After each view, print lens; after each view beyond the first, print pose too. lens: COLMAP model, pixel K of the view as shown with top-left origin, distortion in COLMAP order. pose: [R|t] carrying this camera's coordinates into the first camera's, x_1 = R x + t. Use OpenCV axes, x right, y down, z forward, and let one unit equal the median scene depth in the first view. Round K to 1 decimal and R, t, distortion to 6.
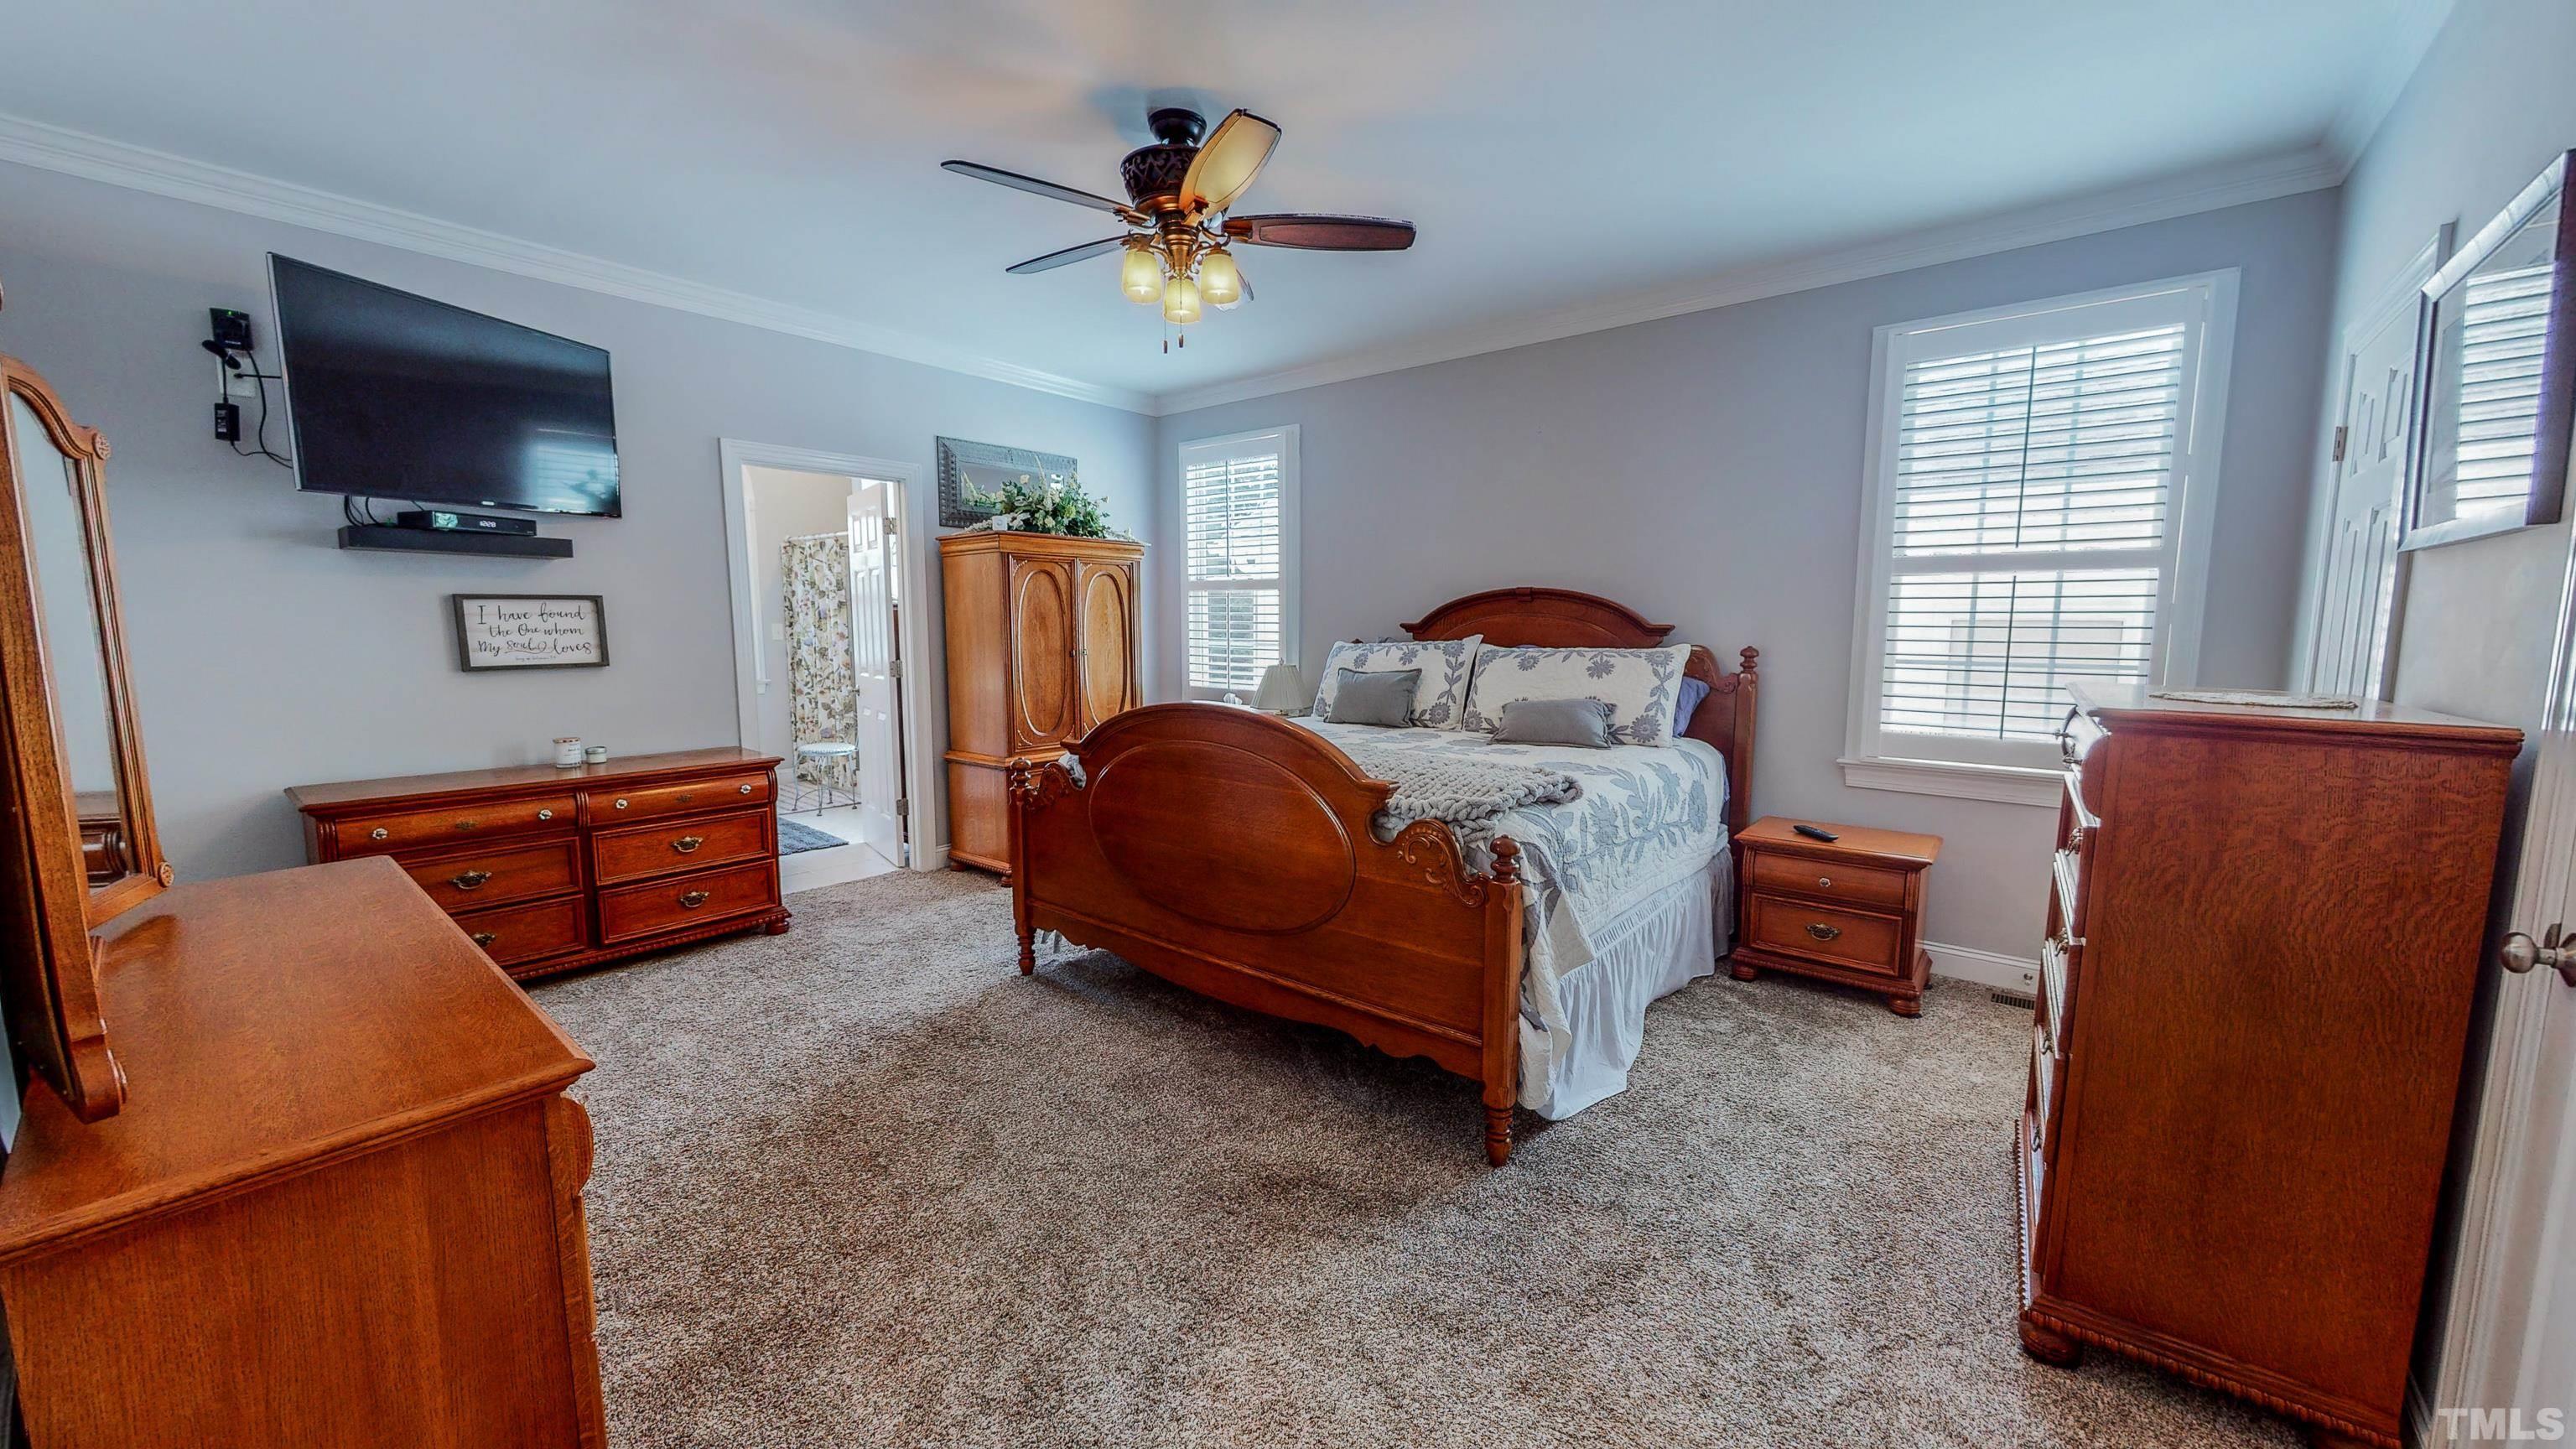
lens RADIAL K [[945.2, 0, 1282.2], [0, 945.2, 731.9], [0, 0, 1]] dist [-0.000411, 0.000051]
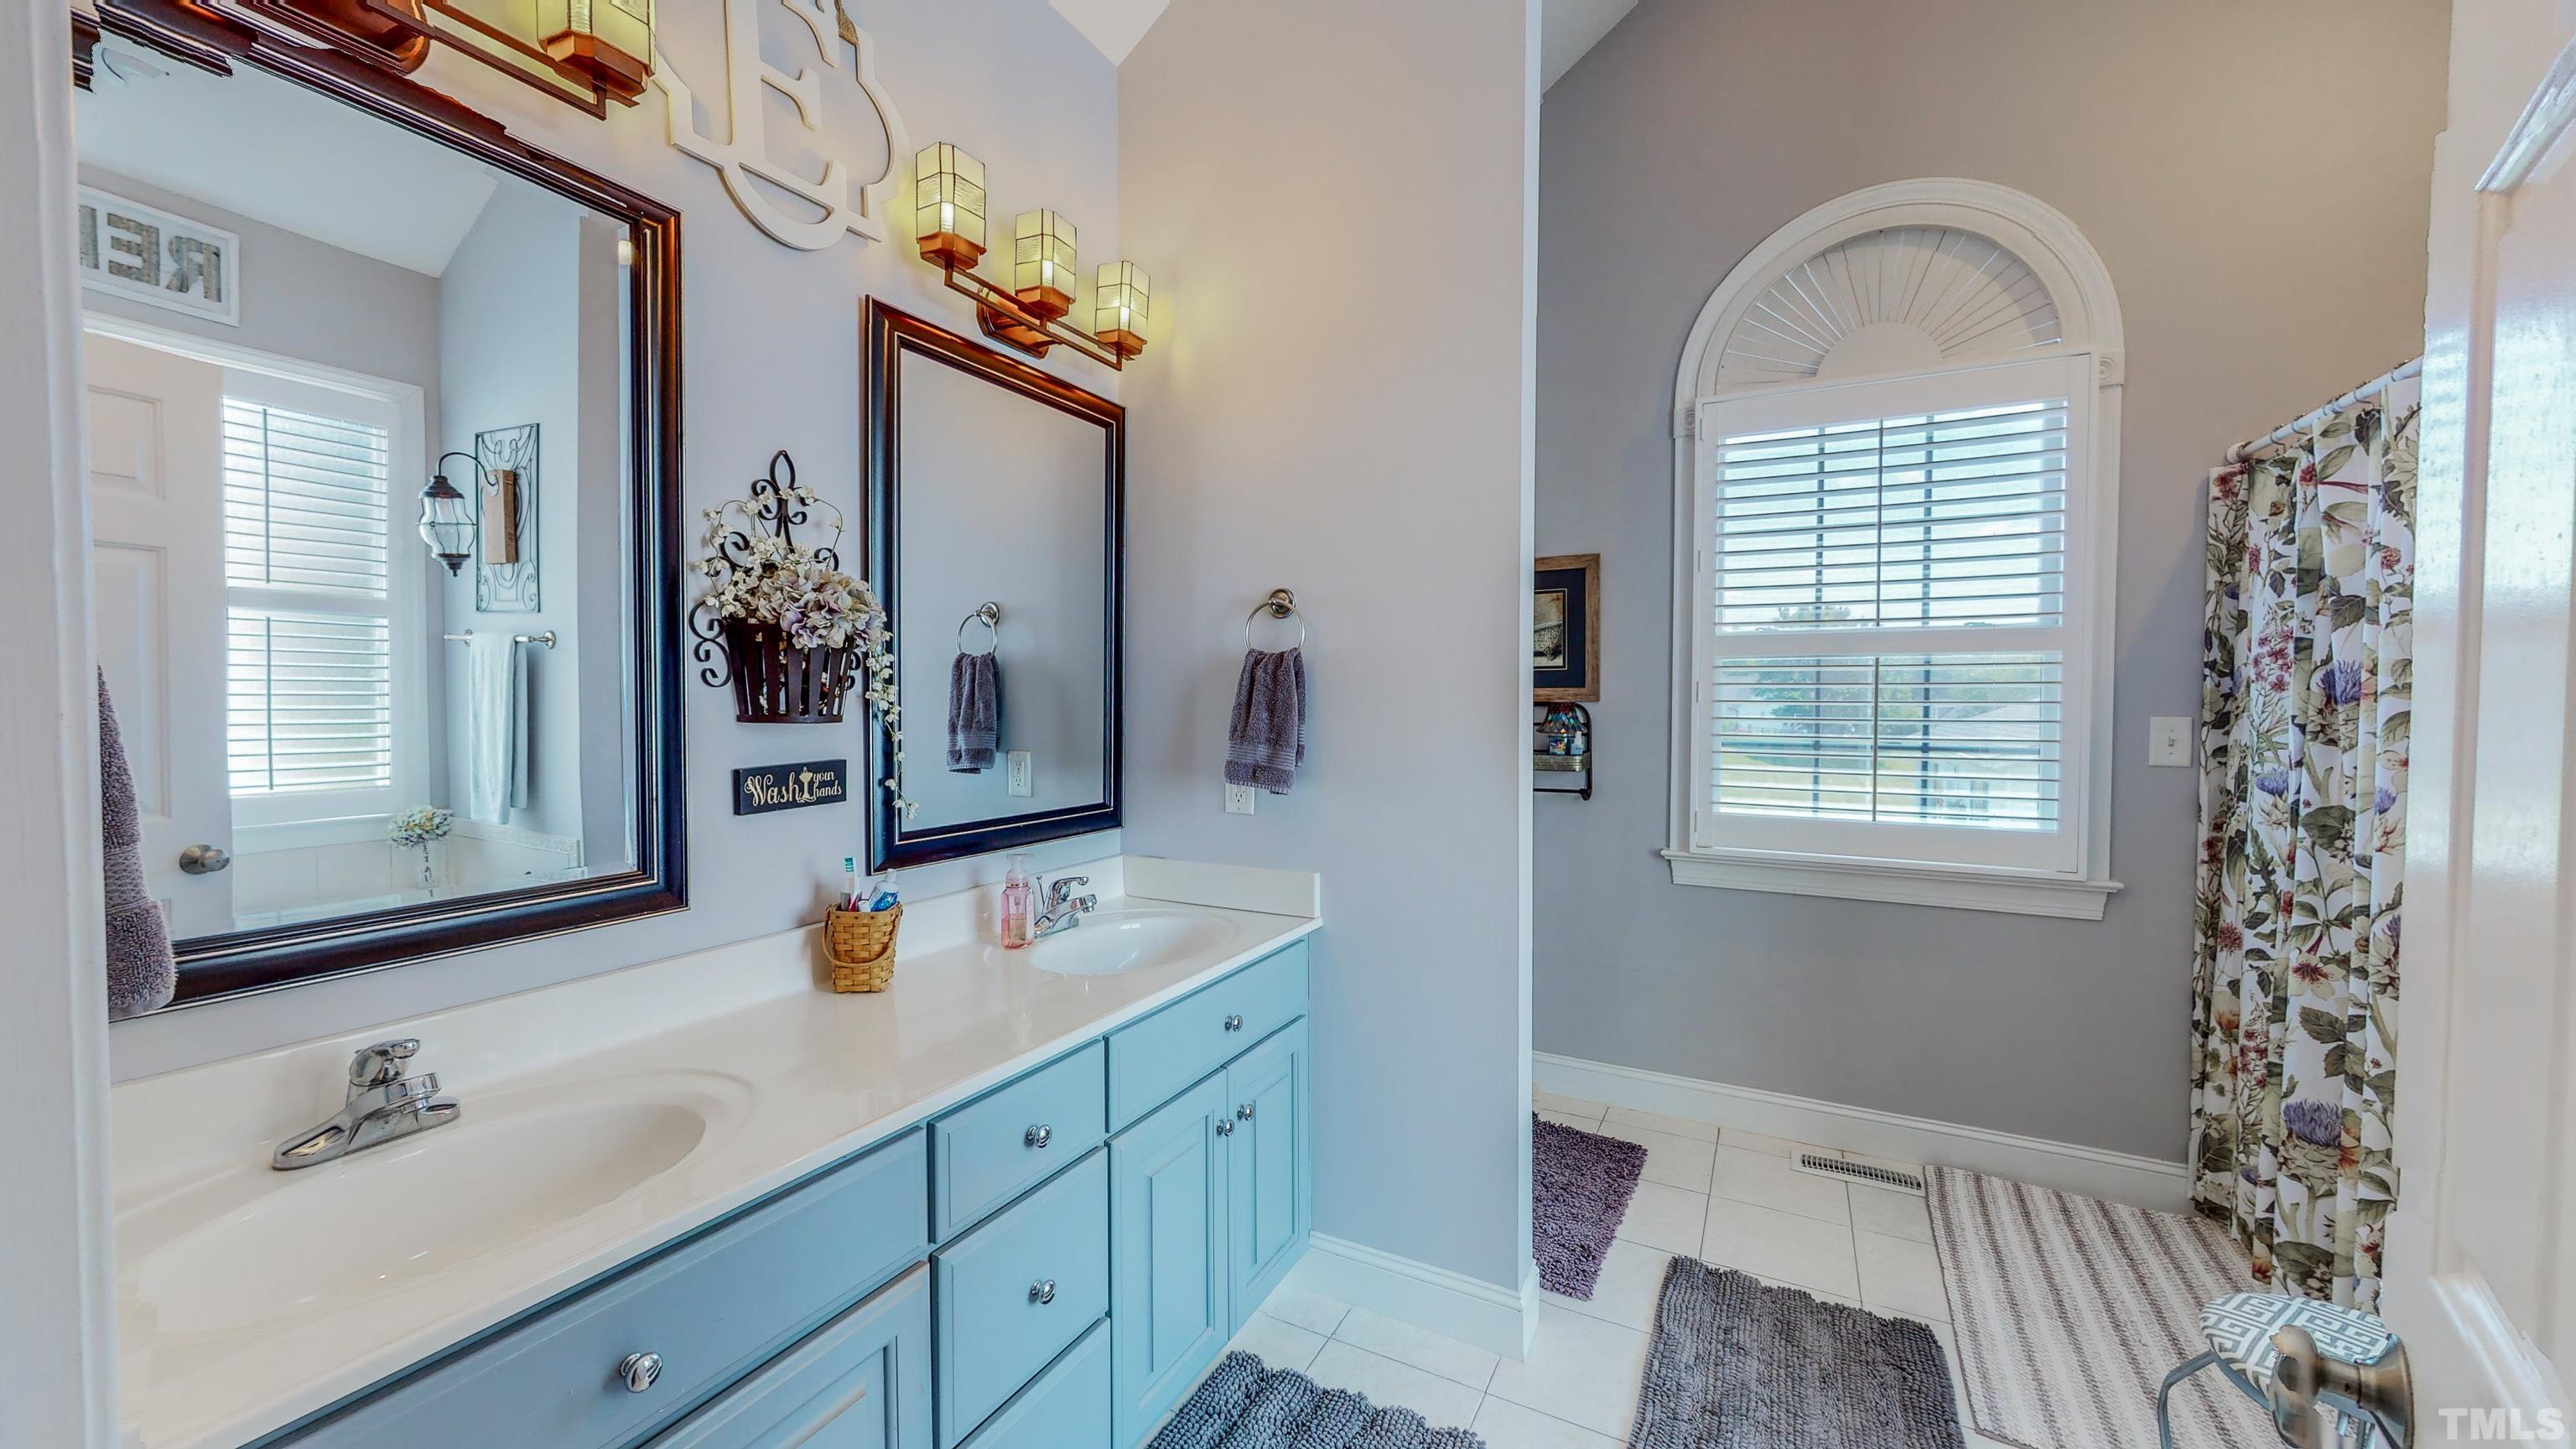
lens RADIAL K [[945.2, 0, 1292.6], [0, 945.2, 725.3], [0, 0, 1]] dist [-0.000411, 0.000051]
pose [[0.206984, 0.026835, -0.977976, -0.279570], [-0.119160, 0.992873, 0.002025, -0.076490], [0.971060, 0.116117, 0.208707, 0.642238]]
